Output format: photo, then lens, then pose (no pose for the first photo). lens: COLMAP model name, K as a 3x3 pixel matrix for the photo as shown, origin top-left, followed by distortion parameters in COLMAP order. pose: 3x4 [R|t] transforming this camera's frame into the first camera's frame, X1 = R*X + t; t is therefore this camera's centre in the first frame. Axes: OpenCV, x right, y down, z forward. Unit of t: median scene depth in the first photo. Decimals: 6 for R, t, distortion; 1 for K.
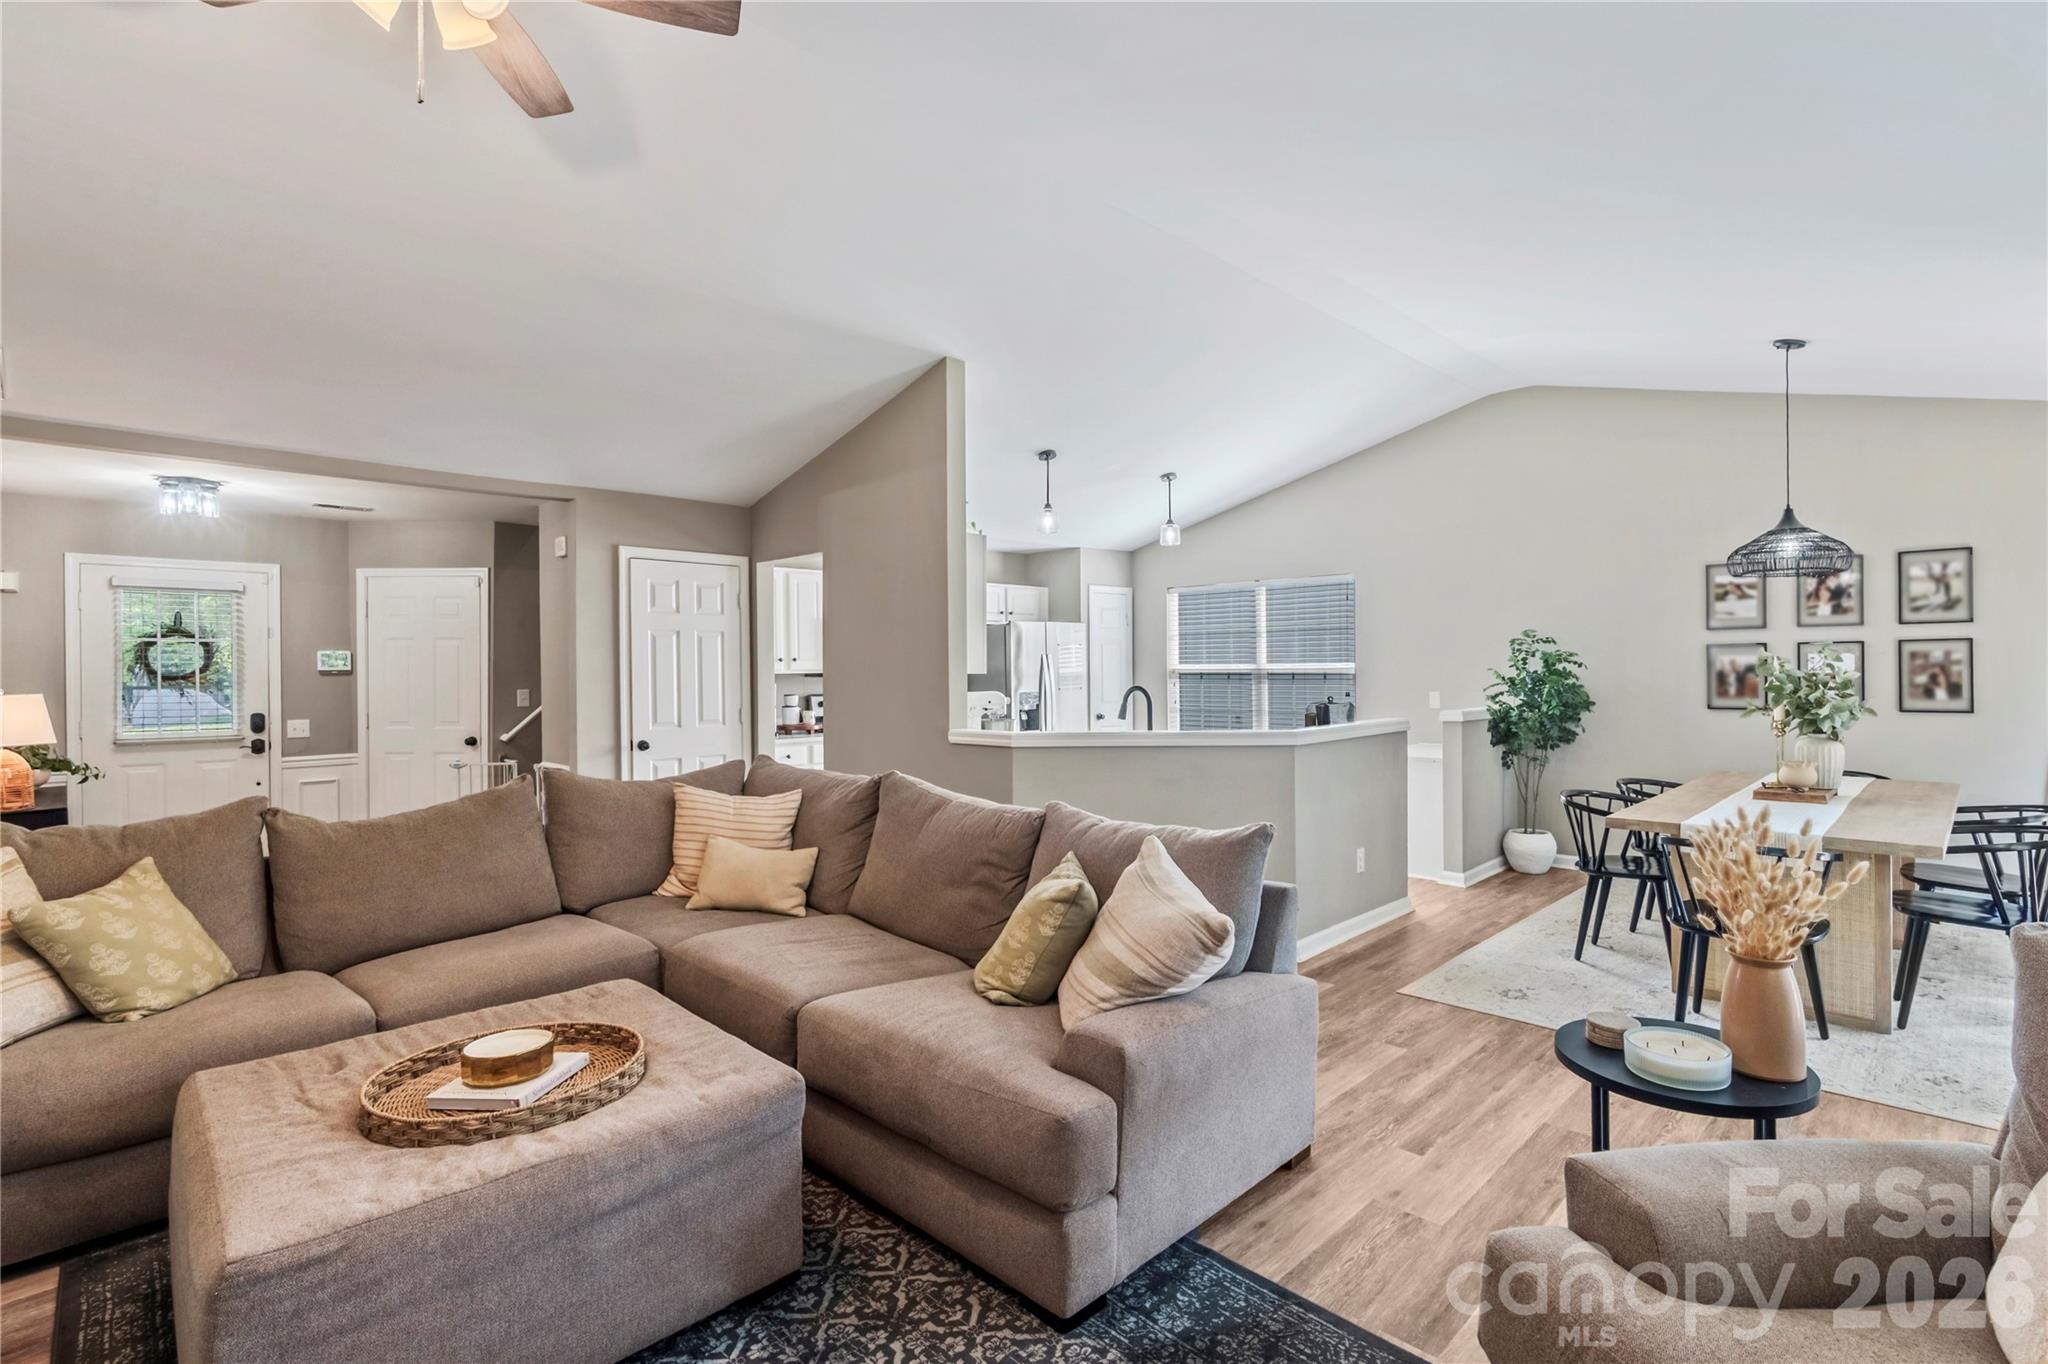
lens RADIAL K [[974.8, 0, 1021.6], [0, 974.8, 677.4], [0, 0, 1]] dist [-0.001401, -0.000420]
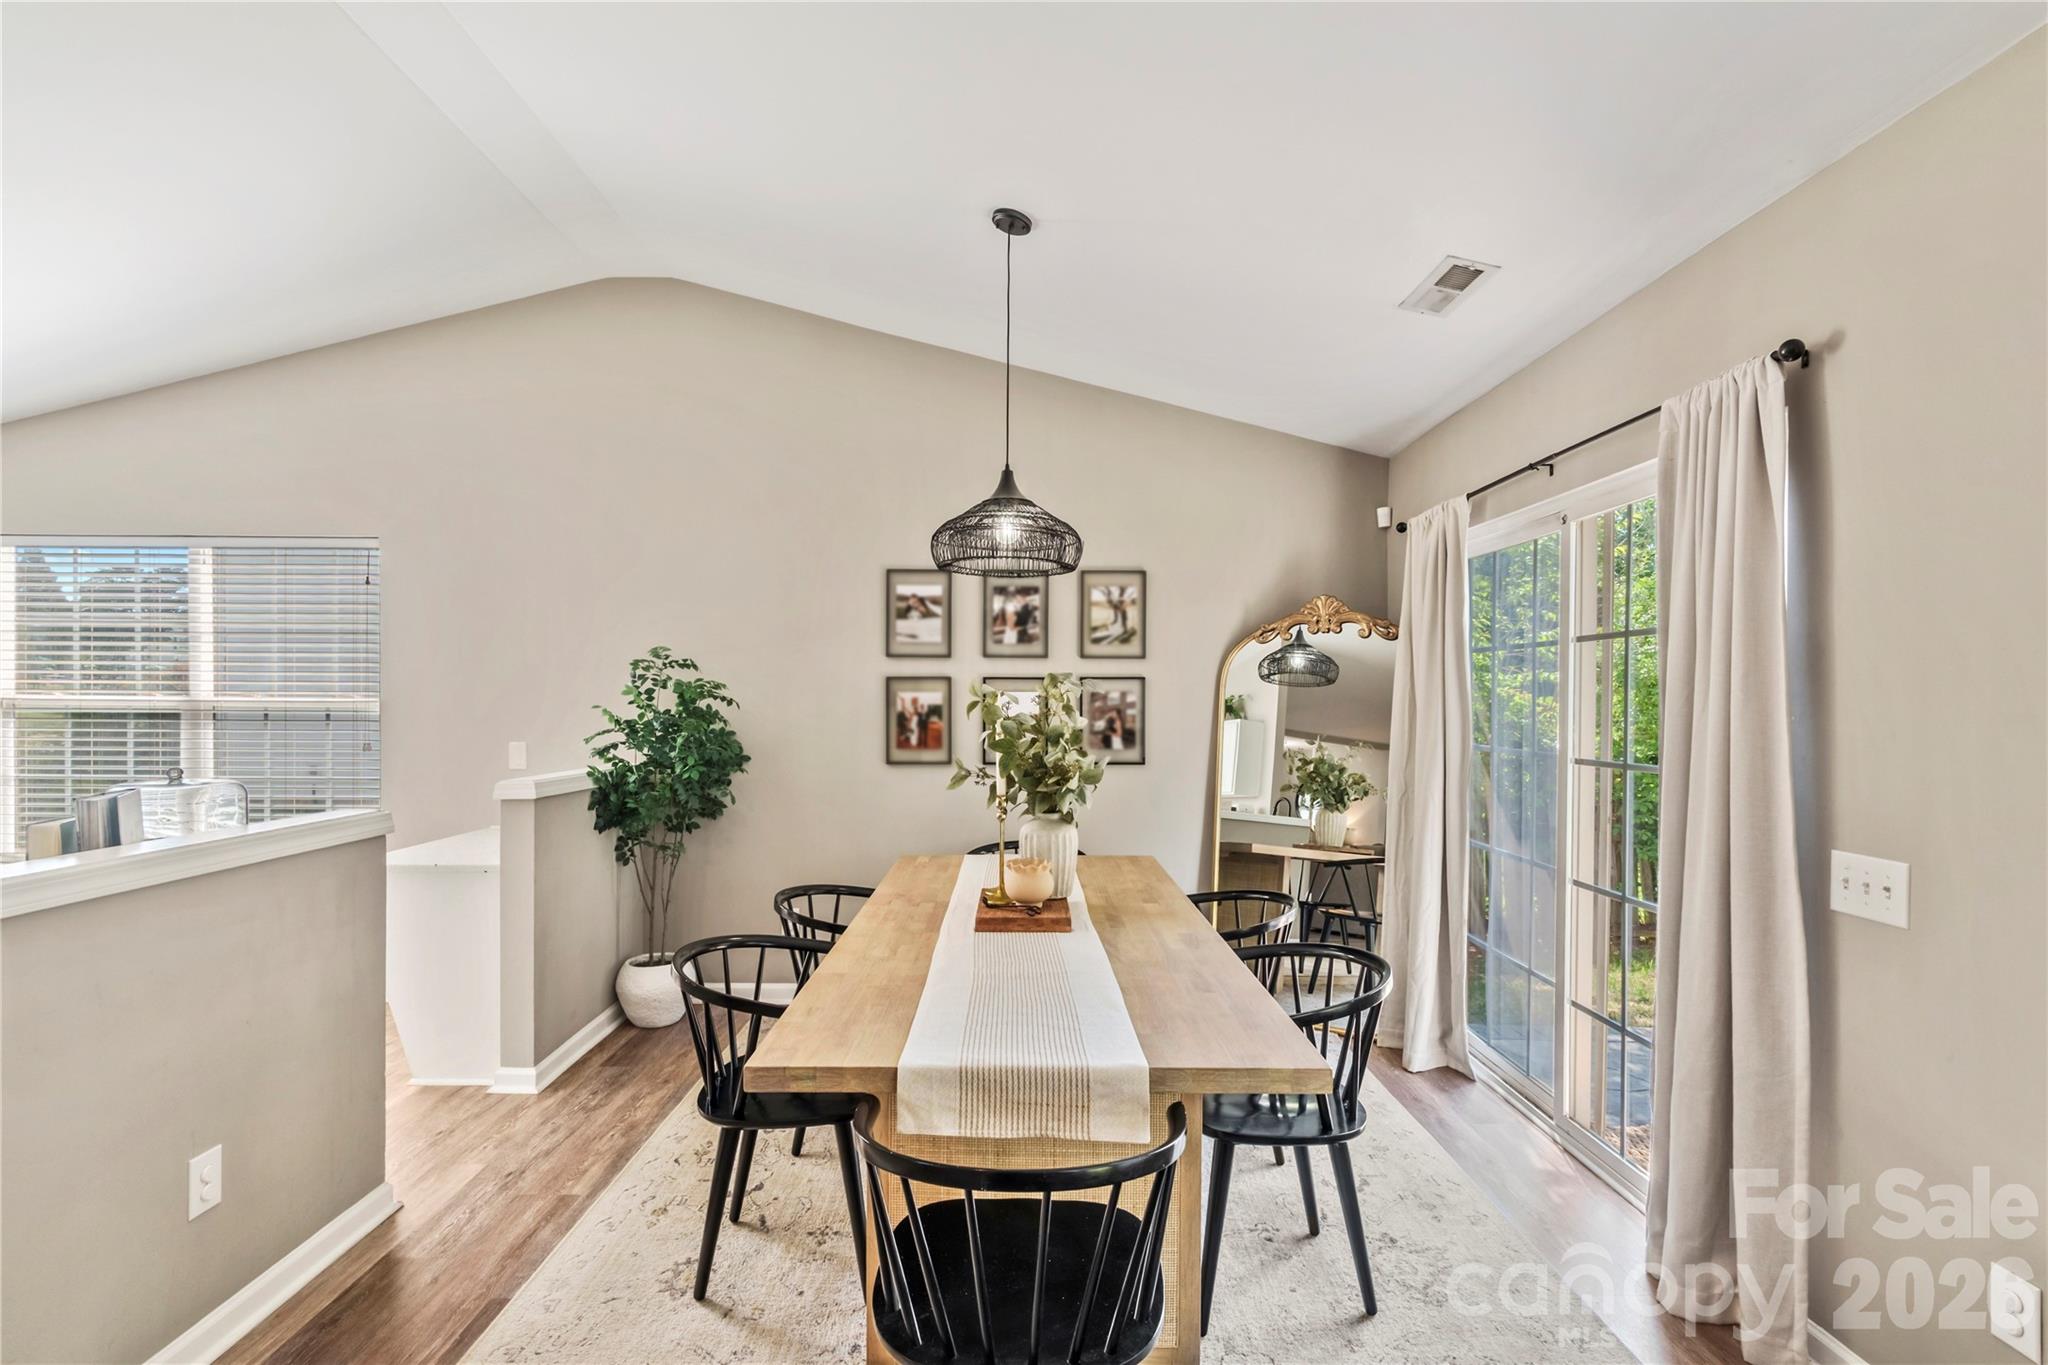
lens RADIAL K [[961.7, 0, 1028.1], [0, 961.7, 709.7], [0, 0, 1]] dist [-0.000378, -0.000041]
pose [[0.697298, 0.009744, 0.716715, 0.270976], [-0.006810, 0.999953, -0.006969, -0.004780], [-0.716749, -0.000021, 0.697332, 0.438377]]
